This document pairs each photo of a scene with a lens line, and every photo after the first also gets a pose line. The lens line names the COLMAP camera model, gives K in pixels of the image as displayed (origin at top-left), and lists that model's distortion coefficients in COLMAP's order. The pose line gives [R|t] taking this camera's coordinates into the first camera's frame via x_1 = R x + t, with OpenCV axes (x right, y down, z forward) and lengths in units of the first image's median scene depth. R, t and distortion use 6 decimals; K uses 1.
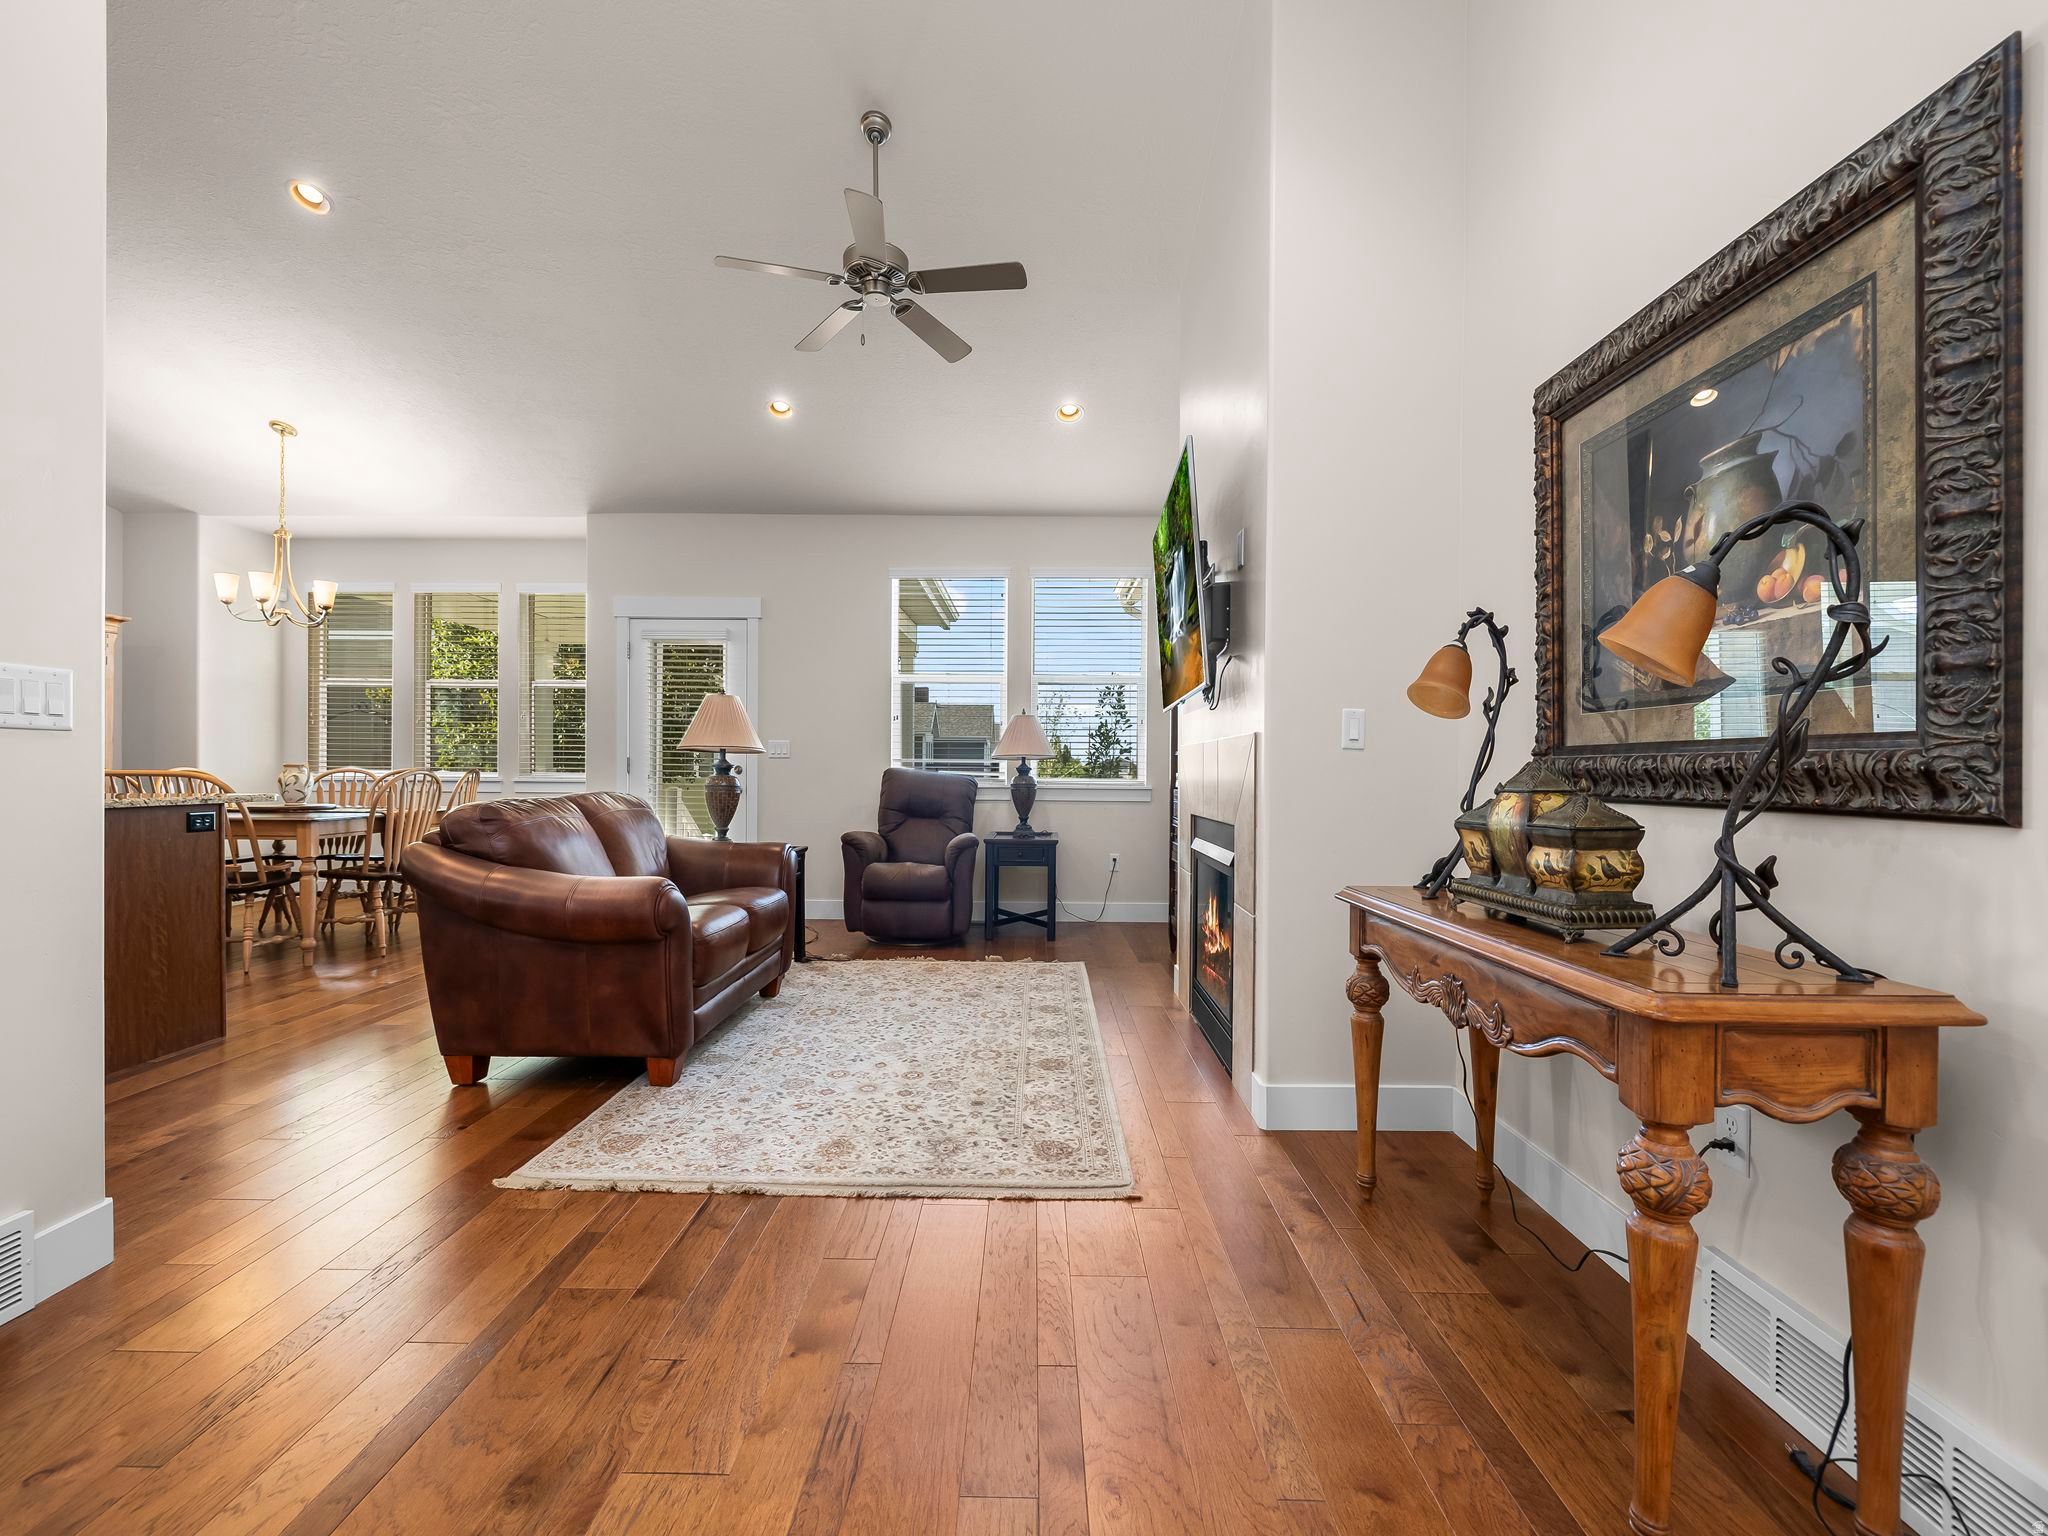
lens RADIAL K [[862.9, 0, 1035.0], [0, 862.9, 775.8], [0, 0, 1]] dist [-0.001625, 0.000405]
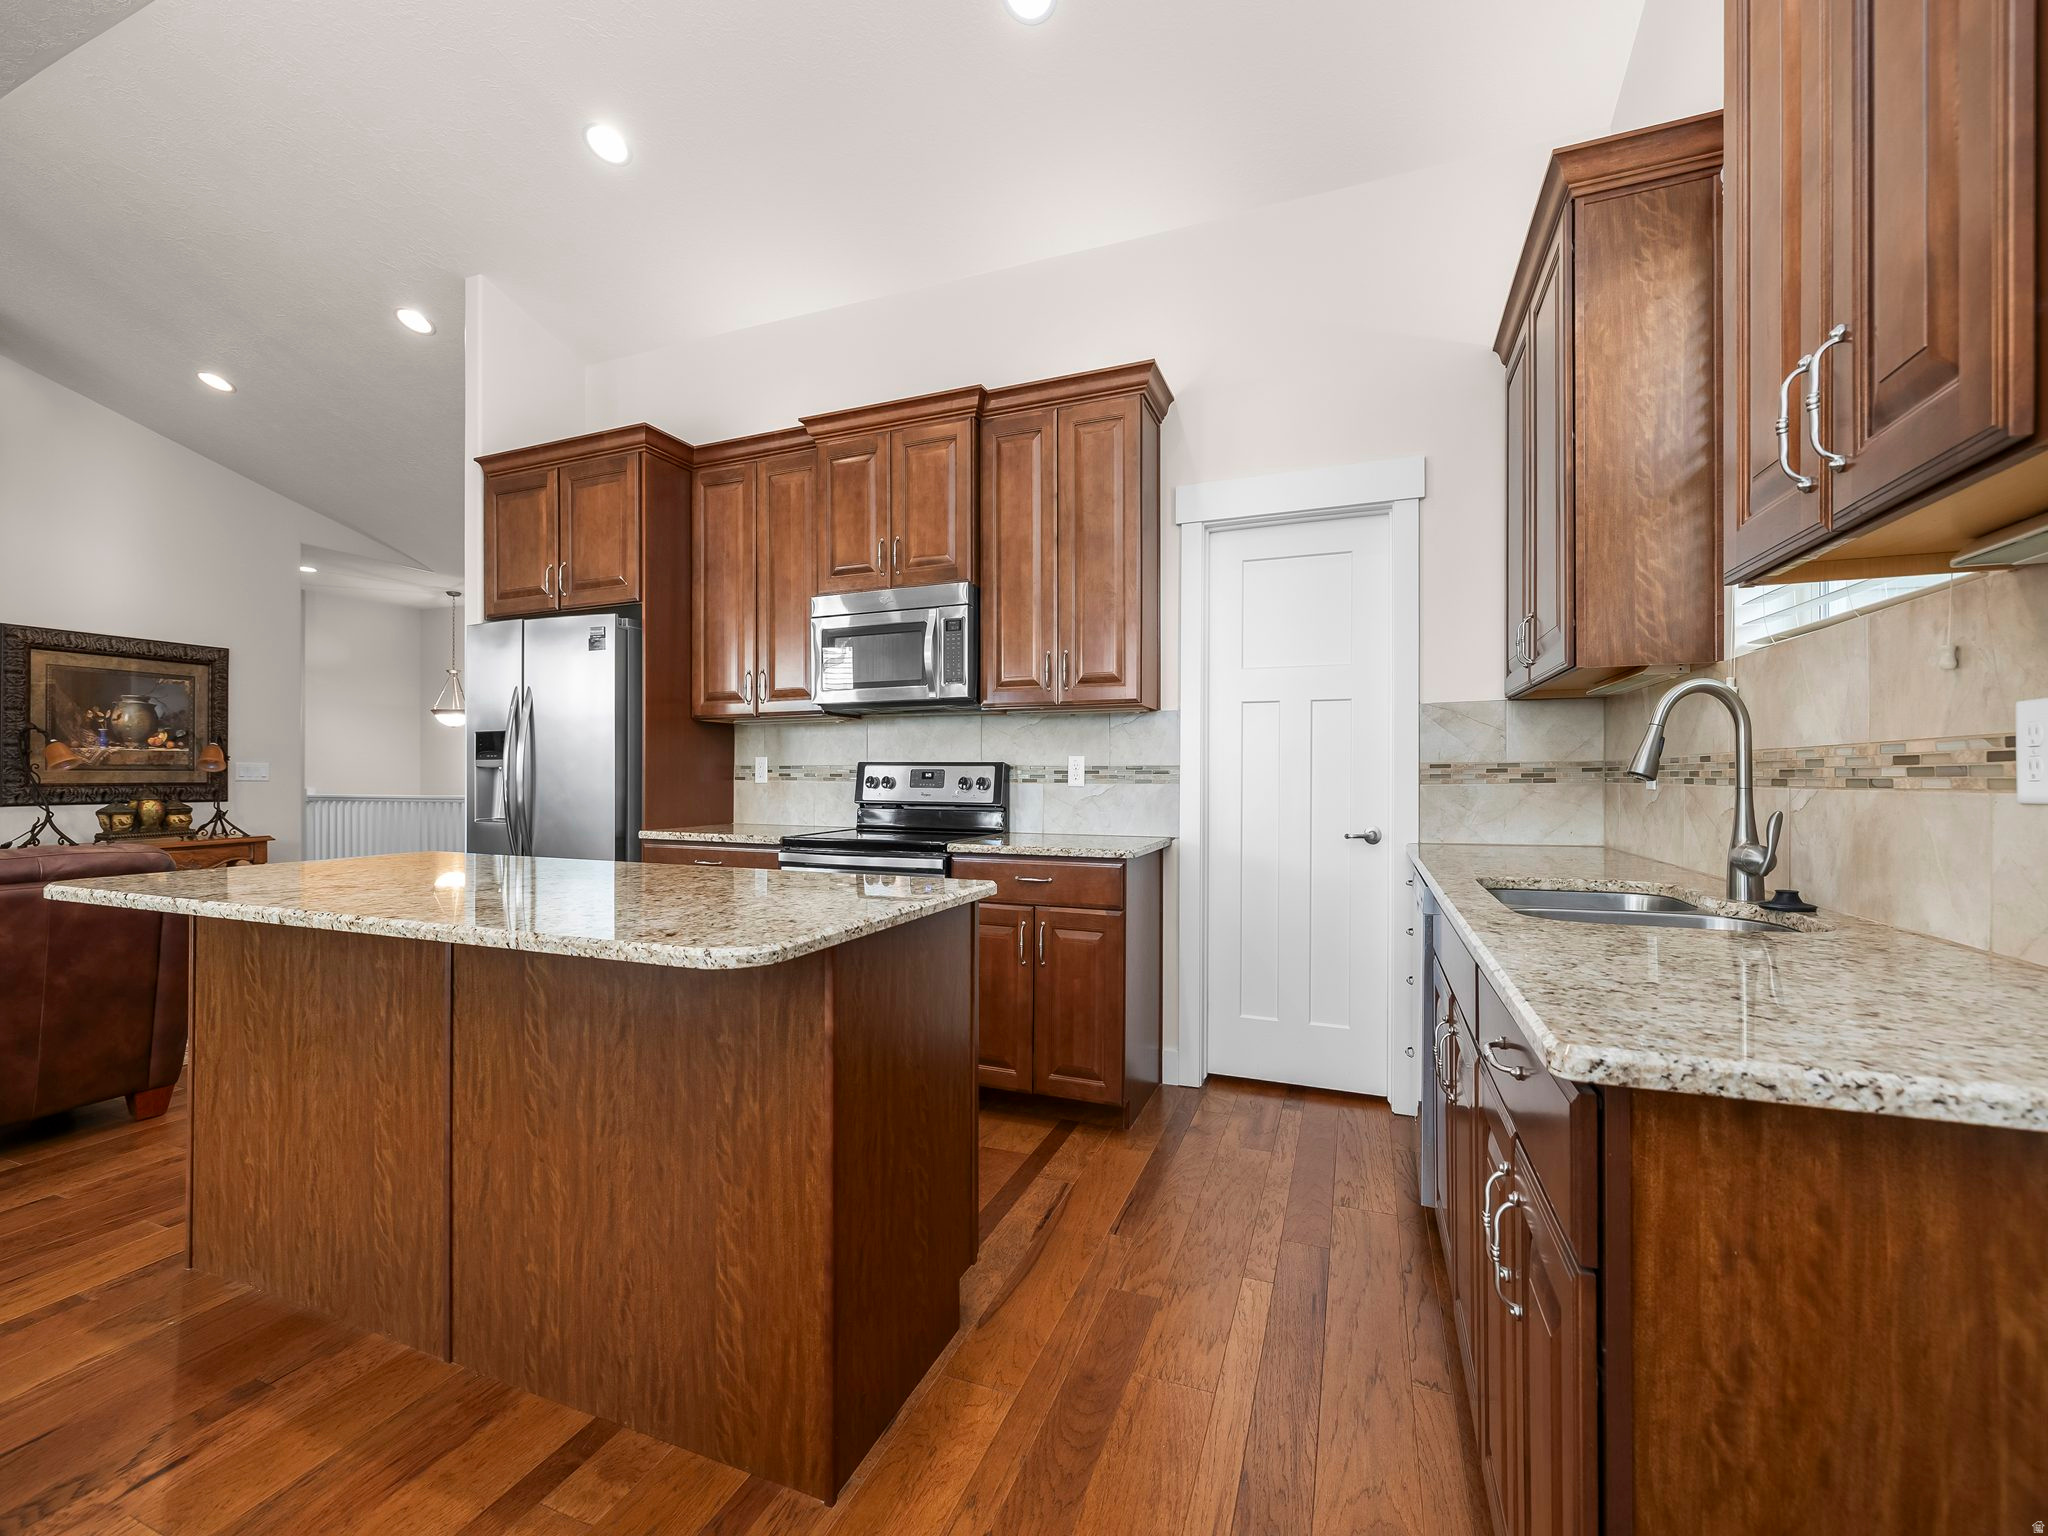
lens RADIAL K [[862.9, 0, 1013.5], [0, 862.9, 774.3], [0, 0, 1]] dist [-0.001625, 0.000405]
pose [[-0.929589, -0.005693, 0.368554, -1.737633], [-0.003292, 0.999969, 0.007143, -0.053426], [-0.368583, 0.005427, -0.929579, 1.374016]]
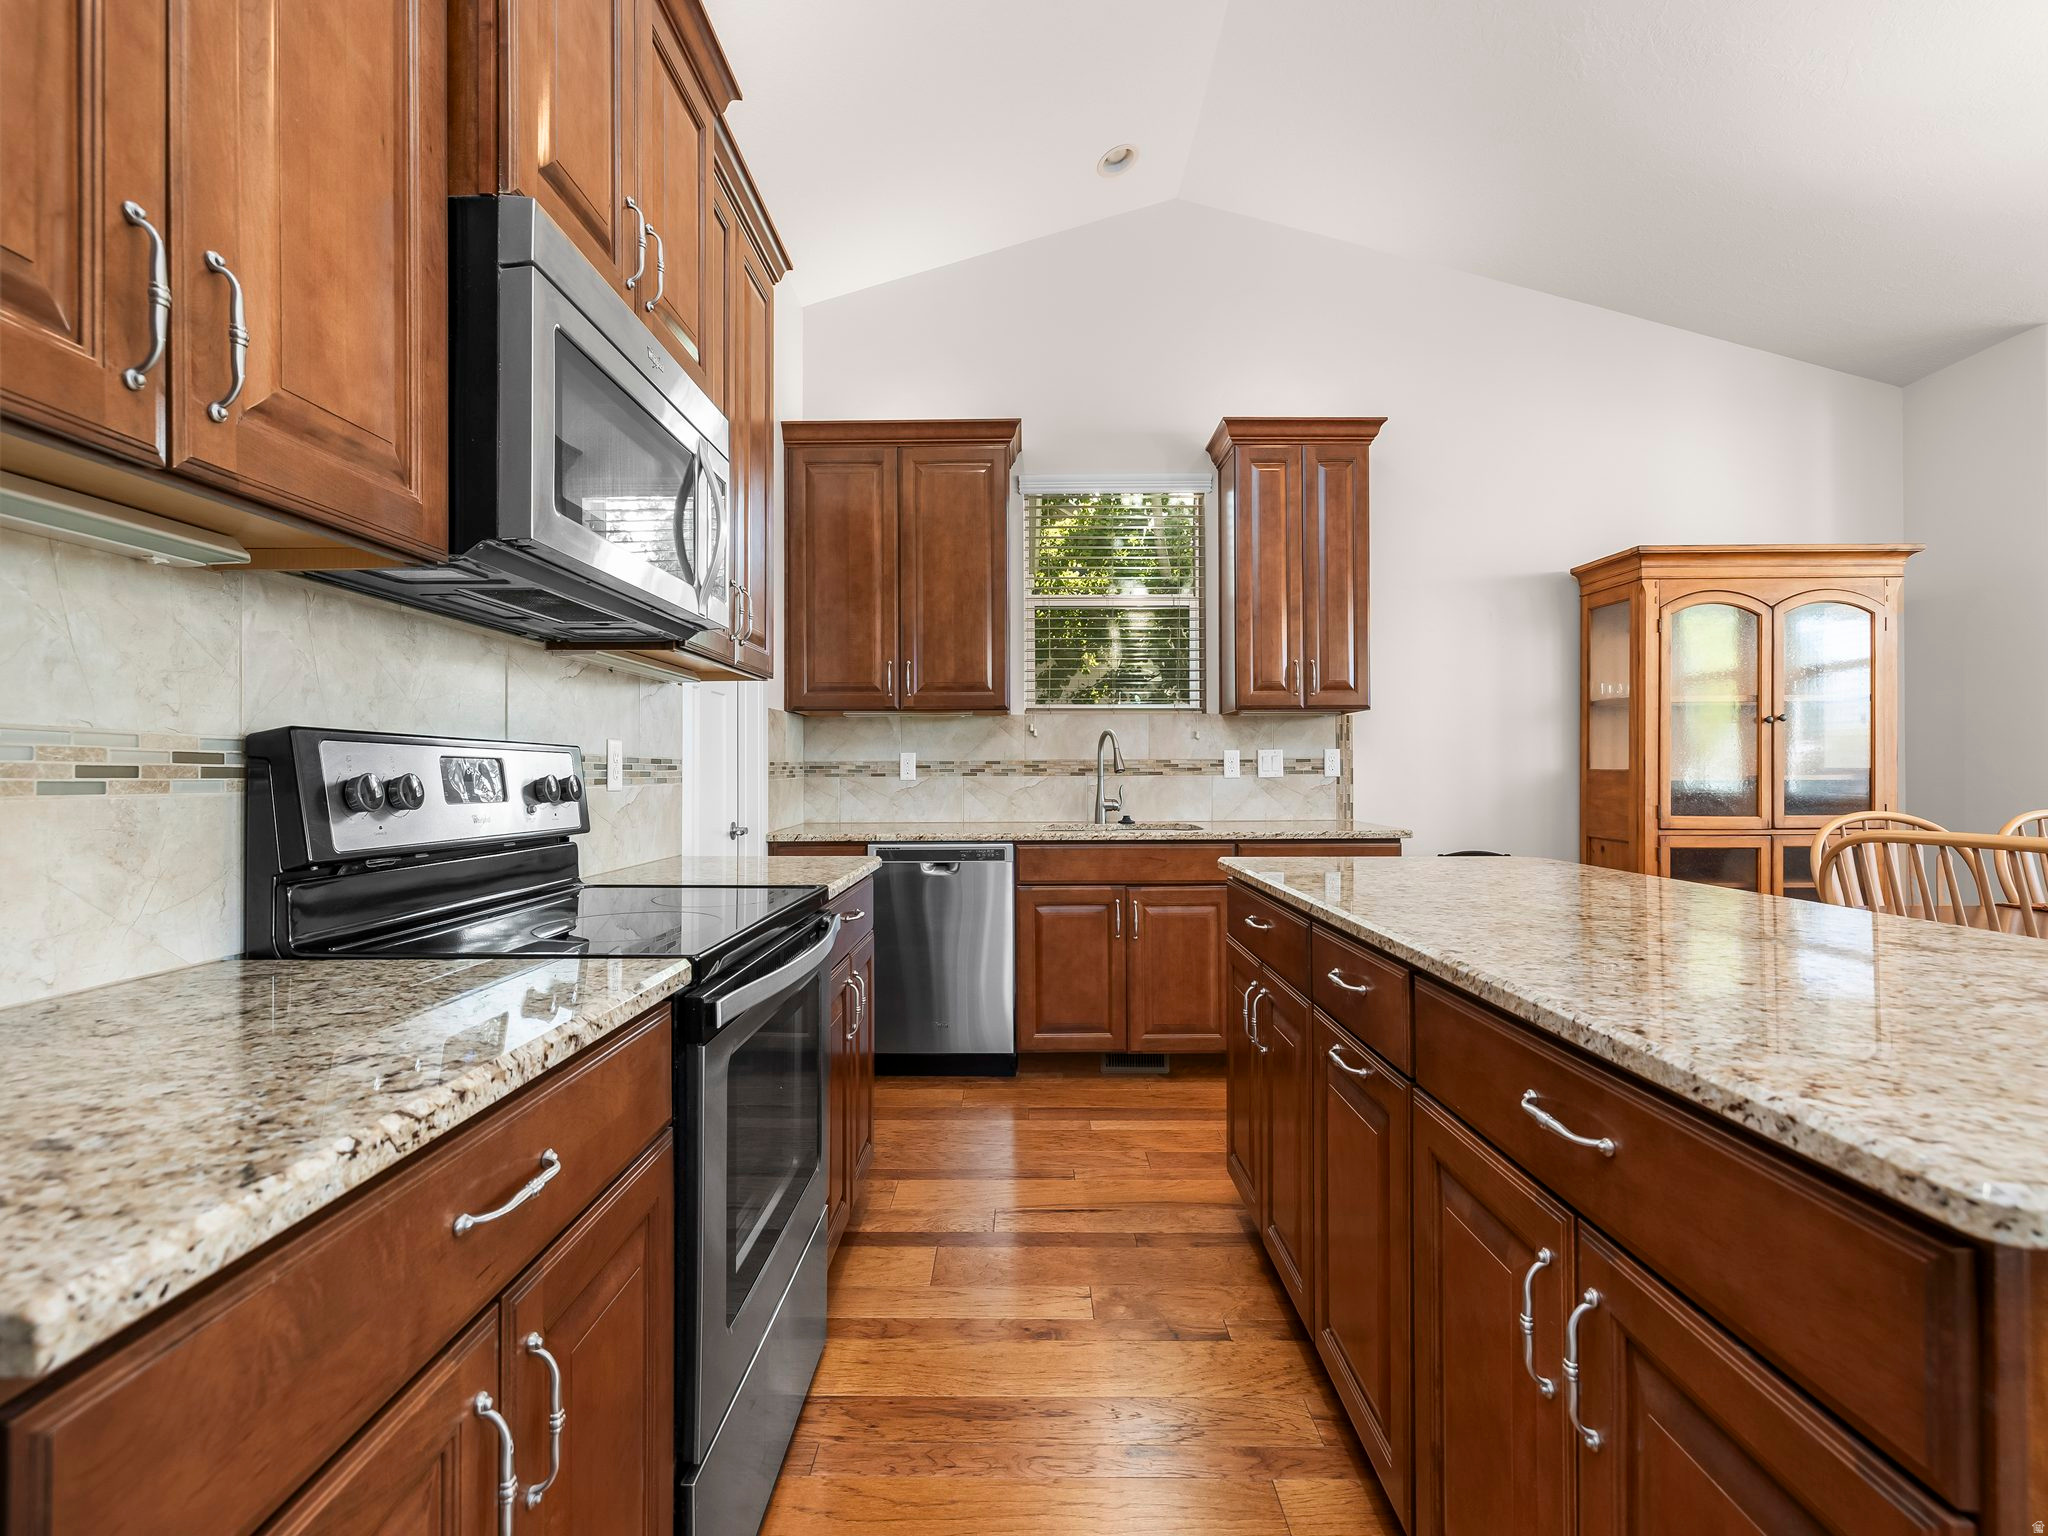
lens RADIAL K [[862.9, 0, 1019.6], [0, 862.9, 765.8], [0, 0, 1]] dist [-0.001625, 0.000405]
pose [[-0.003306, -0.013488, -0.999904, -0.804953], [-0.003114, 0.999904, -0.013478, -0.042002], [0.999990, 0.003069, -0.003348, 0.678870]]
